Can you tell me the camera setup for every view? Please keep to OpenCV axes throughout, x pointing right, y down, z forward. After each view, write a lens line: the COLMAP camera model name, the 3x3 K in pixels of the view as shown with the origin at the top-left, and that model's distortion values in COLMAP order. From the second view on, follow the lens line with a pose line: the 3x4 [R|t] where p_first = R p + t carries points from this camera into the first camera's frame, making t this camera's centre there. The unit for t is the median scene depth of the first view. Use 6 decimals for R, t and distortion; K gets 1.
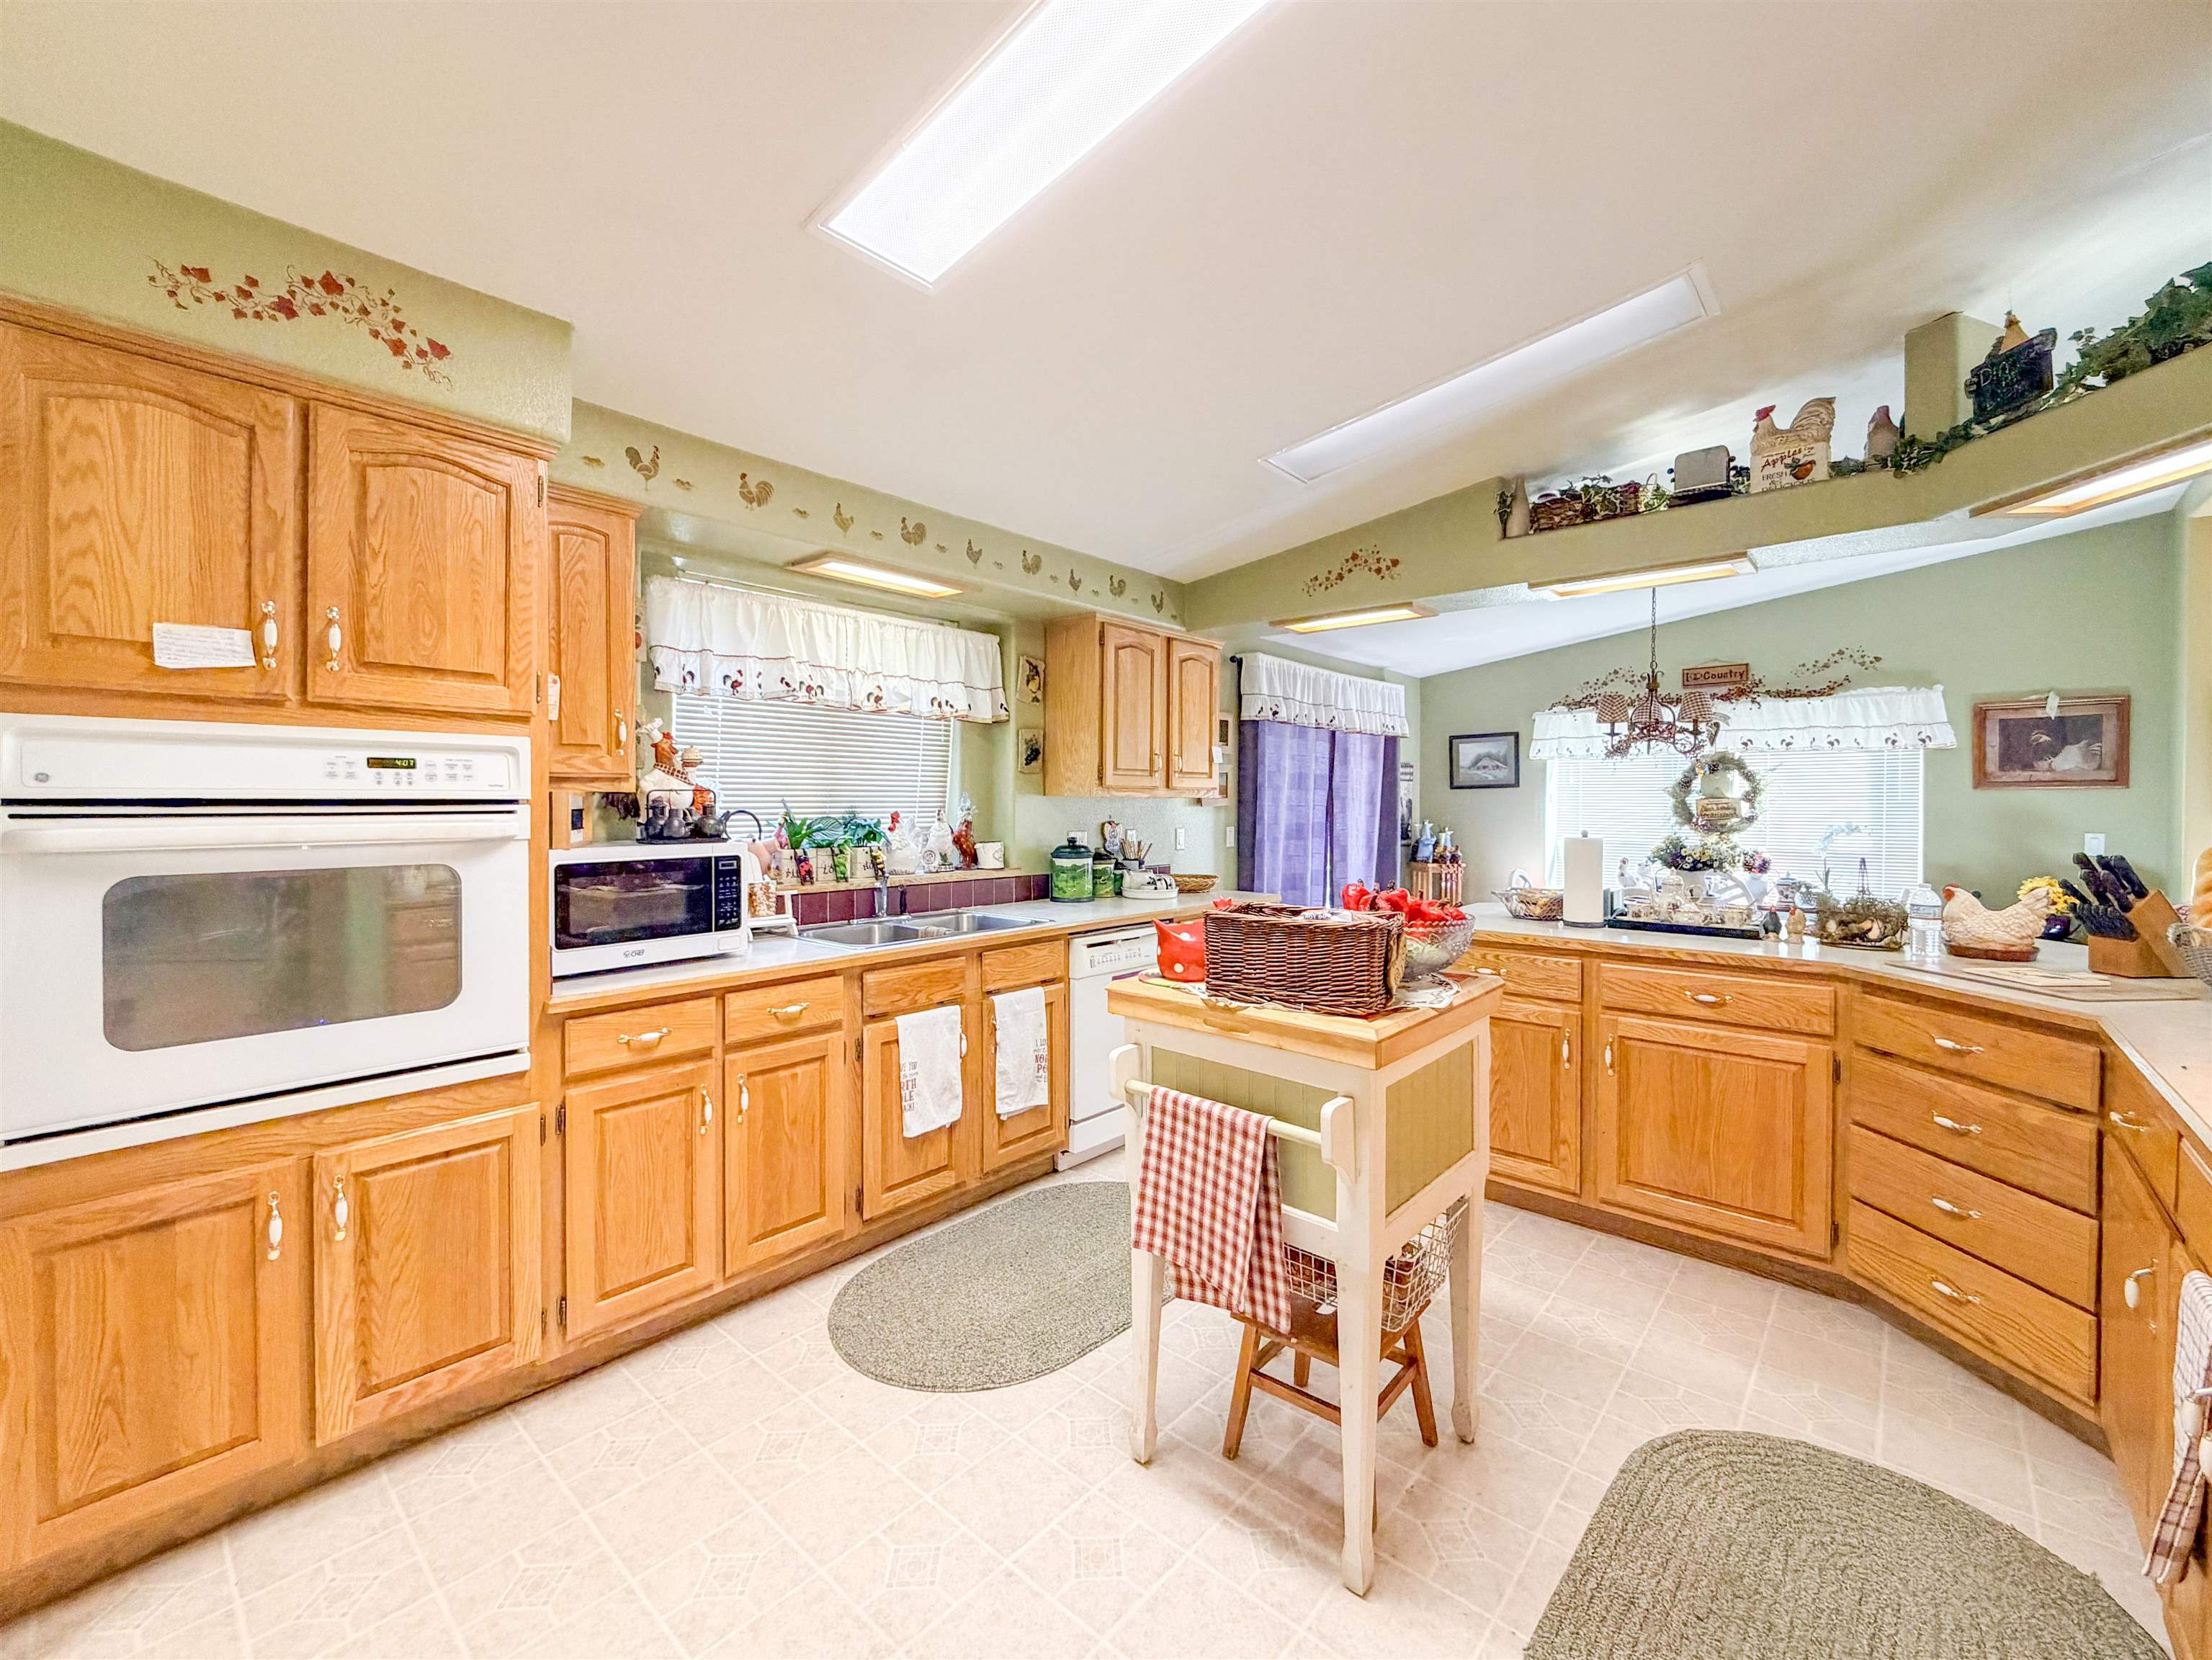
lens RADIAL K [[907.4, 0, 1106.0], [0, 907.4, 830.0], [0, 0, 1]] dist [-0.000232, 0.000177]
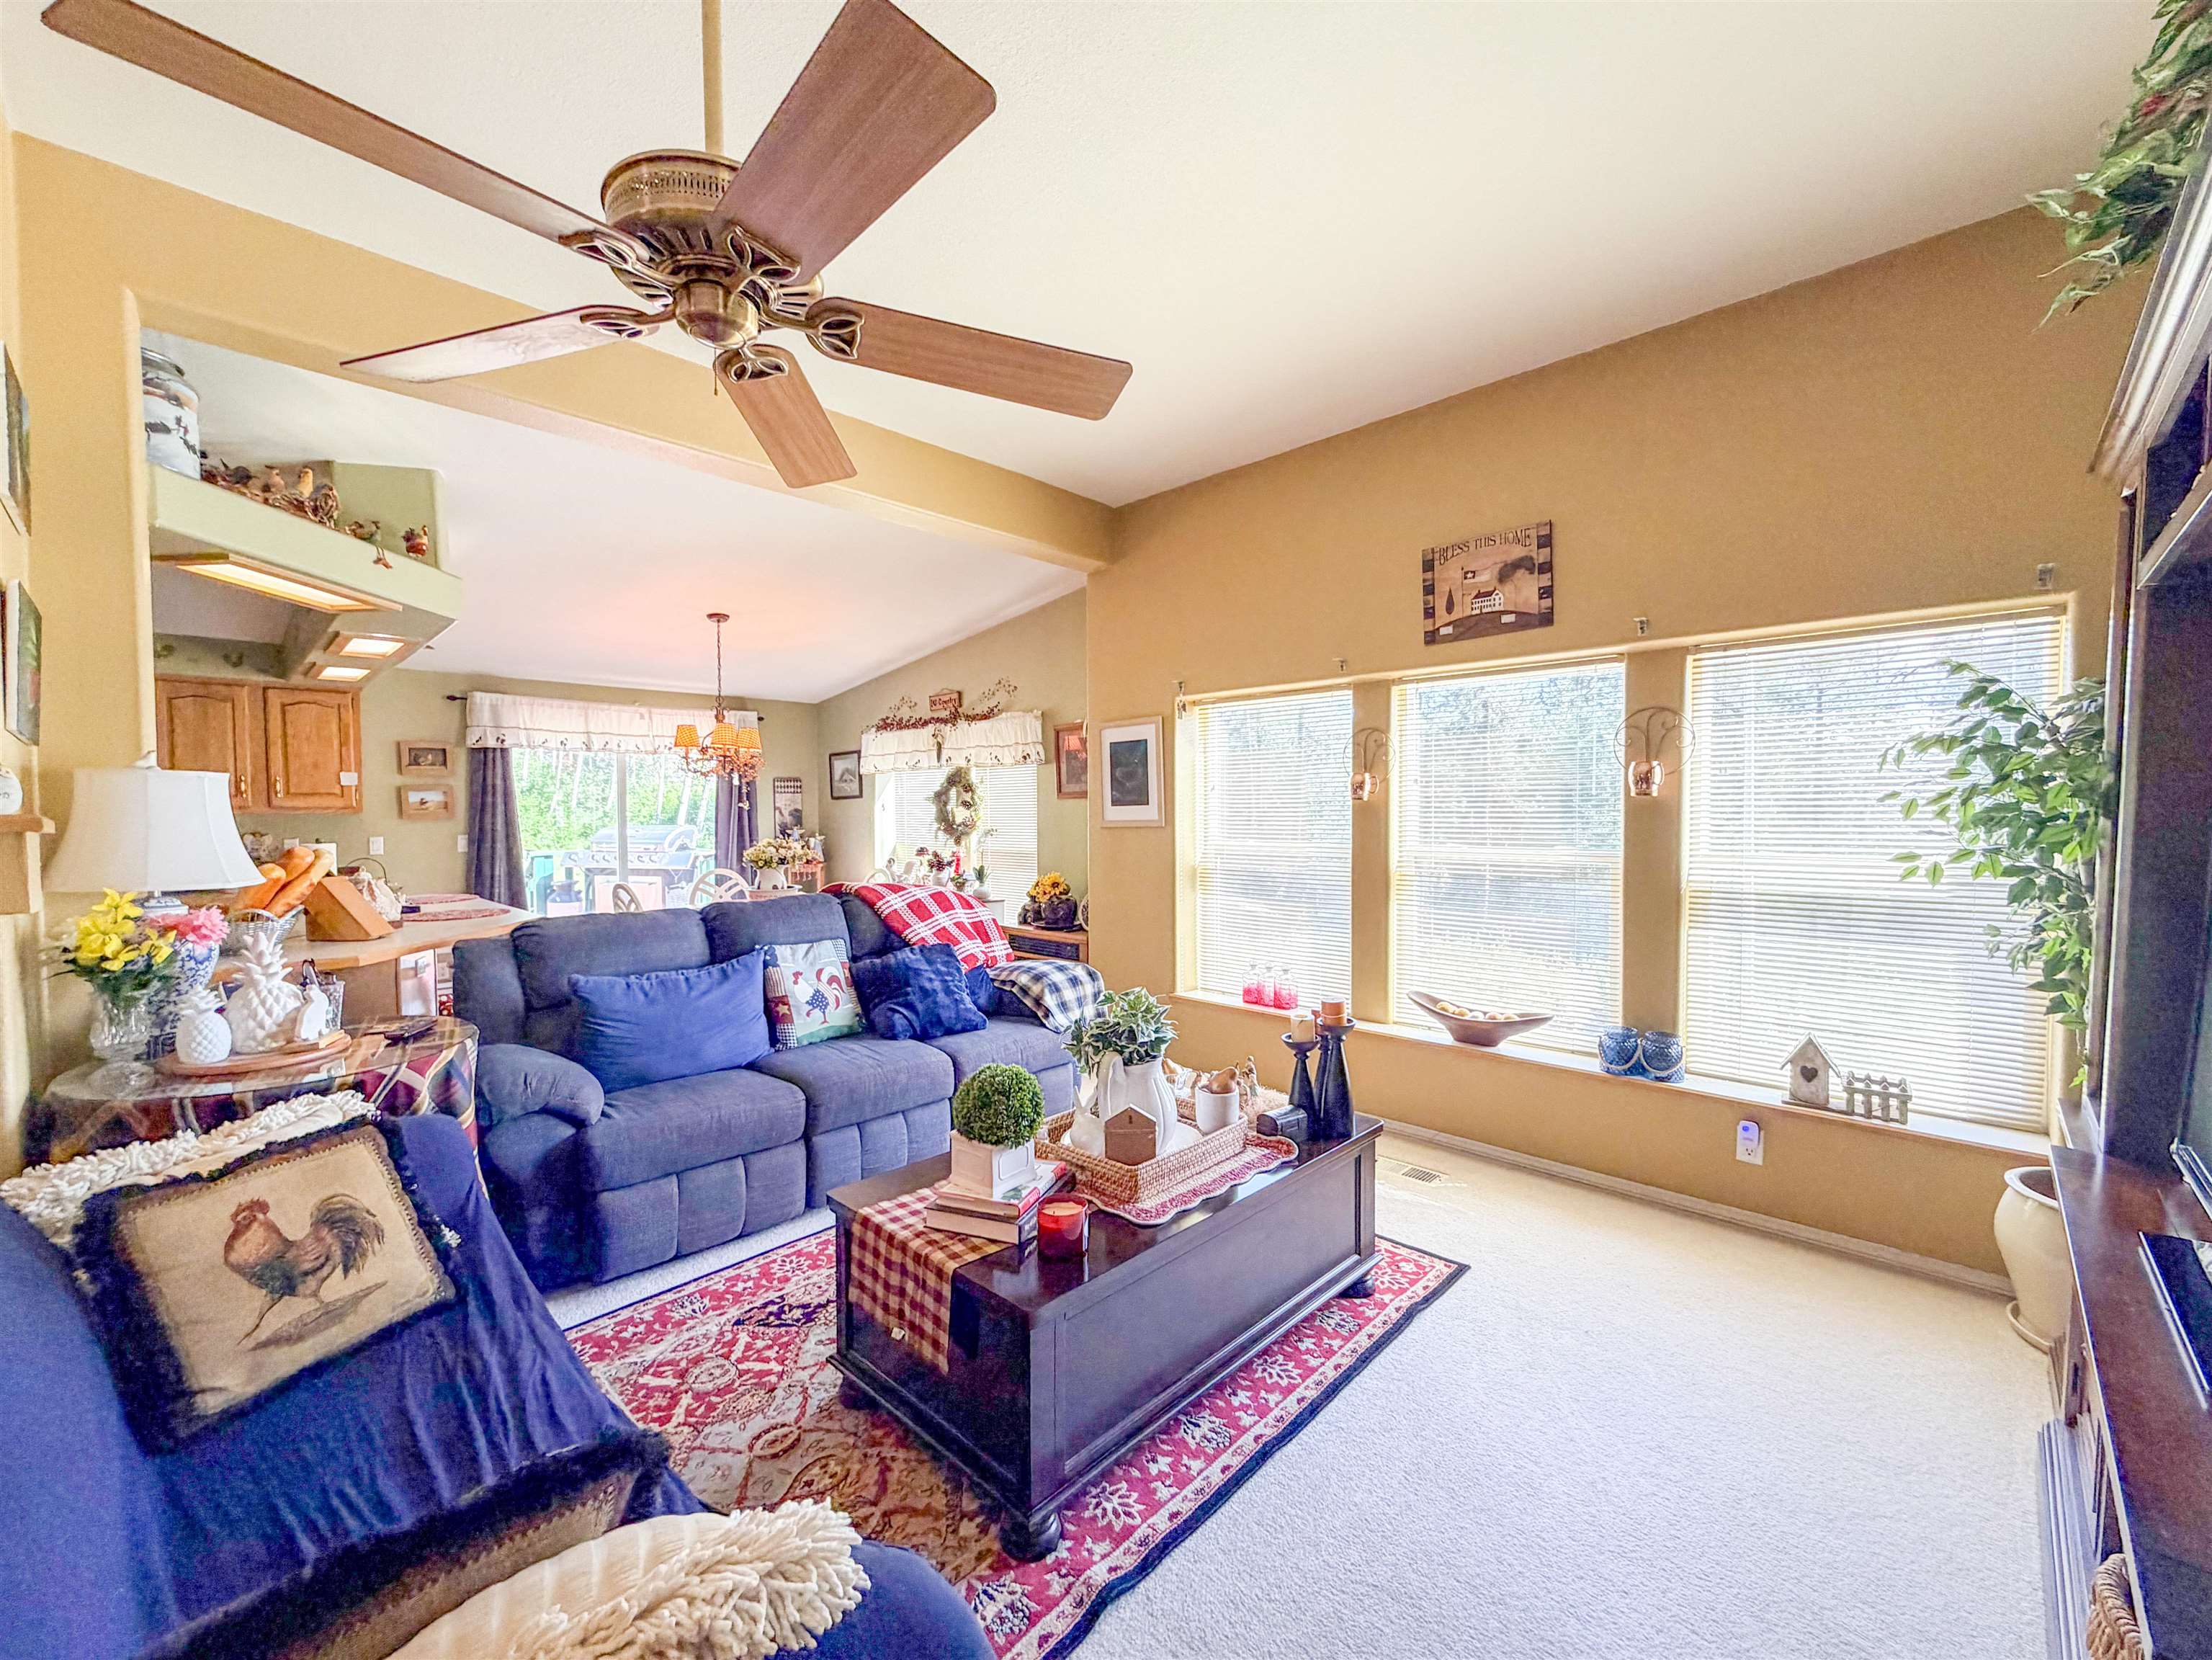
lens RADIAL K [[907.4, 0, 1106.0], [0, 907.4, 830.0], [0, 0, 1]] dist [-0.000232, 0.000177]
pose [[0.999107, -0.008864, -0.041303, 1.475167], [0.008533, 0.999930, -0.008184, 0.007473], [0.041372, 0.007824, 0.999113, -0.223360]]
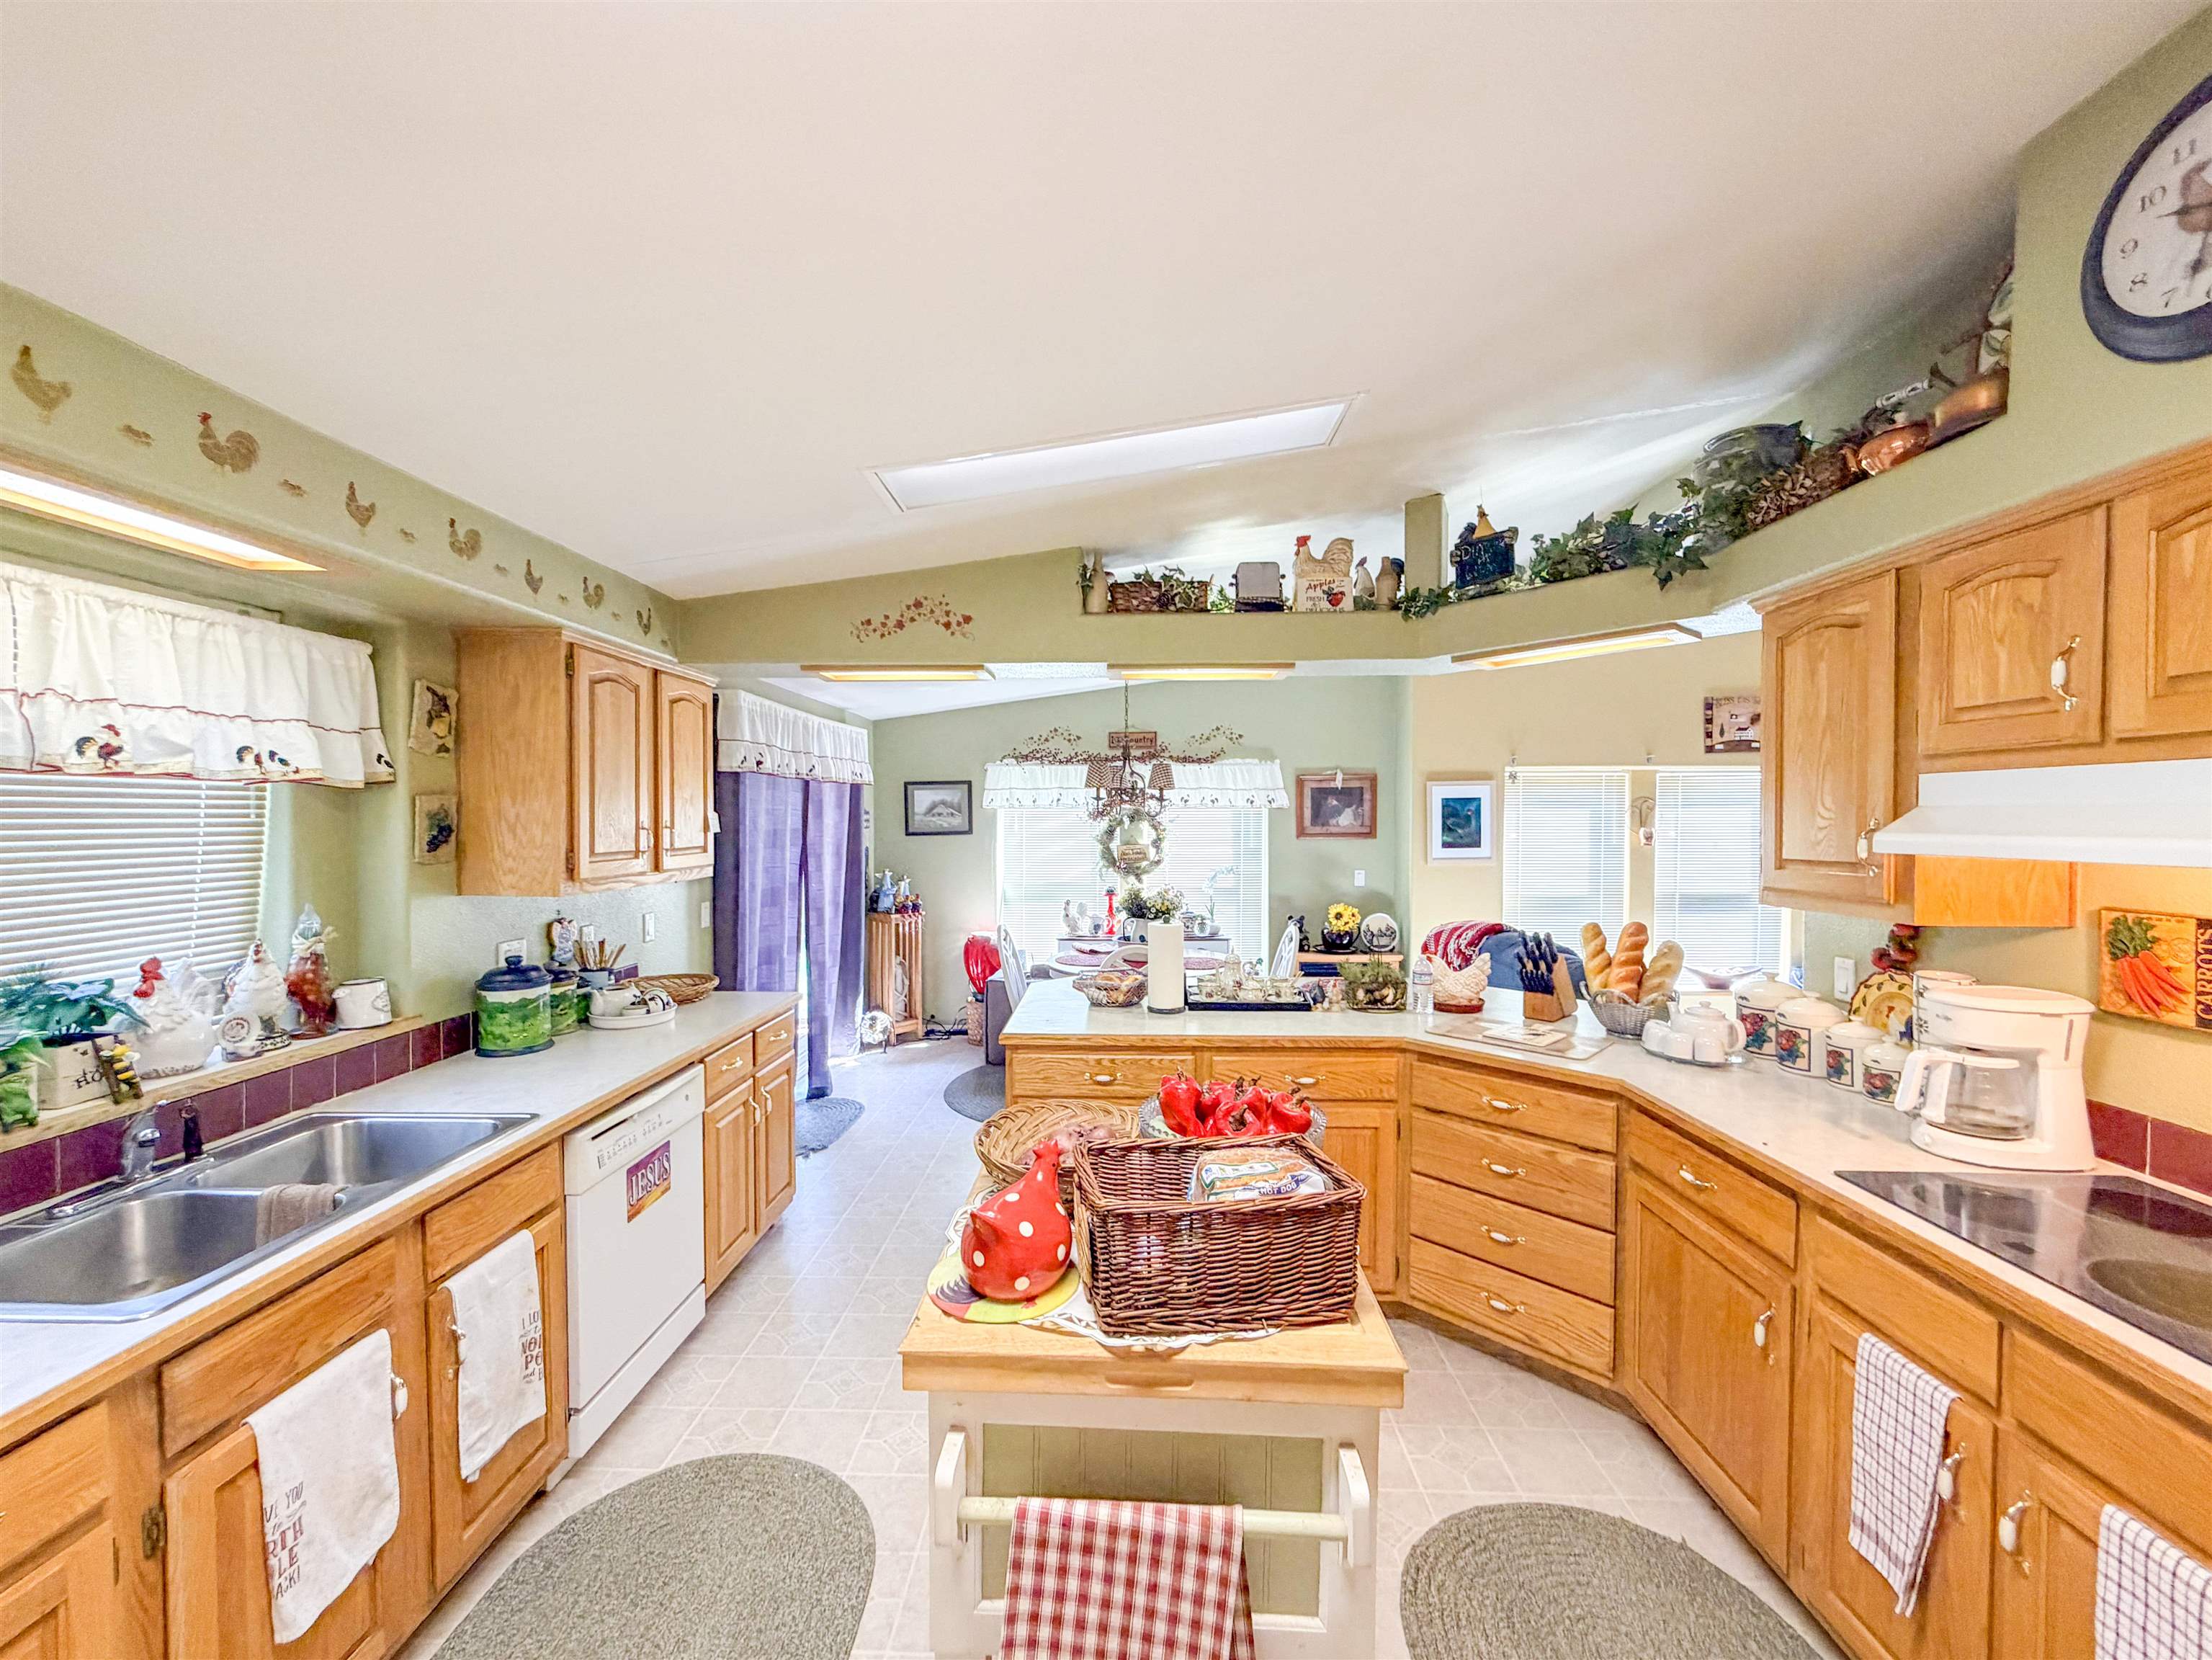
lens RADIAL K [[882.9, 0, 1096.4], [0, 882.9, 842.4], [0, 0, 1]] dist [-0.000837, 0.000012]
pose [[0.771156, -0.024671, 0.636168, -0.133778], [0.024061, 0.999664, 0.009602, -0.080816], [-0.636191, 0.007902, 0.771491, 0.252782]]
